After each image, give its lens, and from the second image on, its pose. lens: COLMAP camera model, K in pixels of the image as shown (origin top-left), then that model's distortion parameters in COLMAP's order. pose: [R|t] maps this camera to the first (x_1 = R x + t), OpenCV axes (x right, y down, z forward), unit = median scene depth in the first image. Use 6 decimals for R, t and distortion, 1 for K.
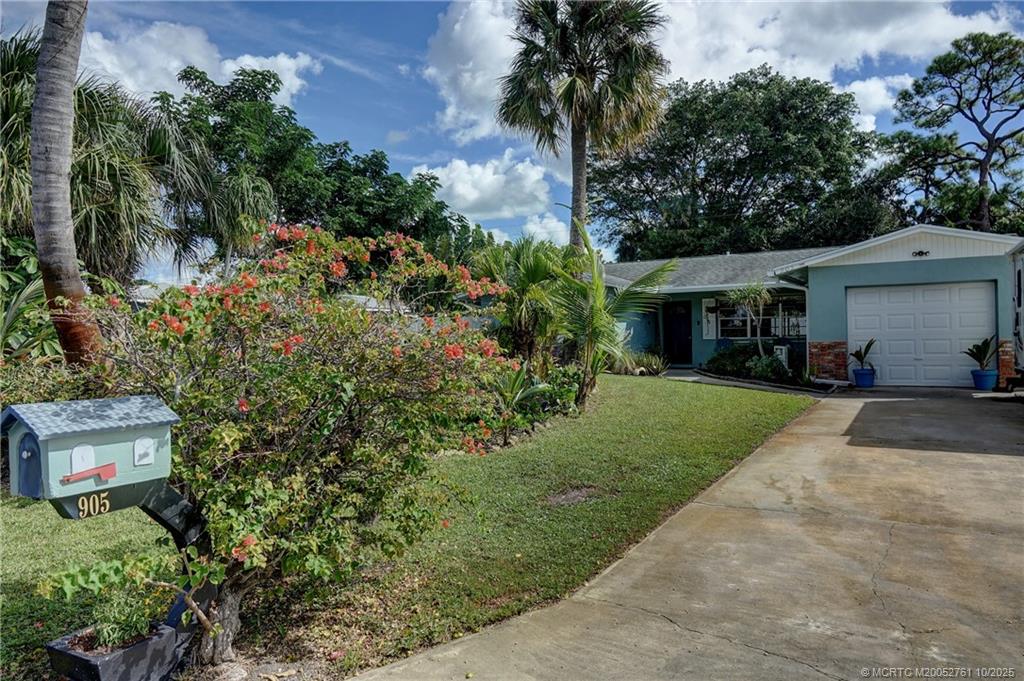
lens RADIAL K [[692.7, 0, 505.0], [0, 692.7, 336.9], [0, 0, 1]] dist [-0.008267, -0.008266]
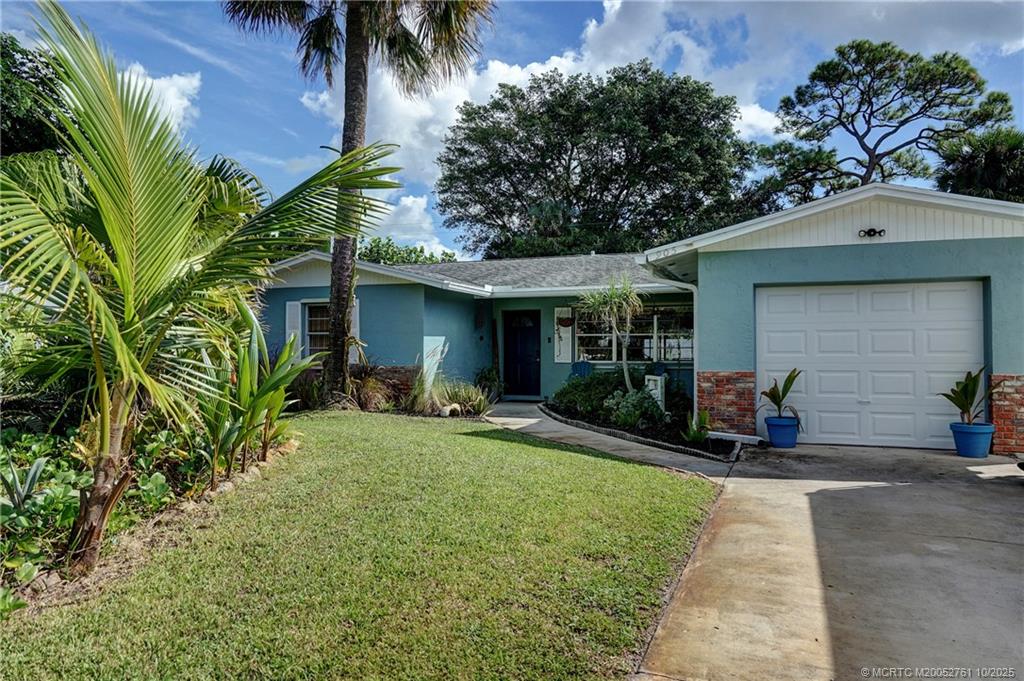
lens RADIAL K [[692.7, 0, 516.4], [0, 692.7, 344.3], [0, 0, 1]] dist [-0.008267, -0.008266]
pose [[0.983517, 0.023156, 0.179325, 0.062599], [-0.020200, 0.999629, -0.018293, -0.000912], [-0.179682, 0.014369, 0.983620, 0.156282]]
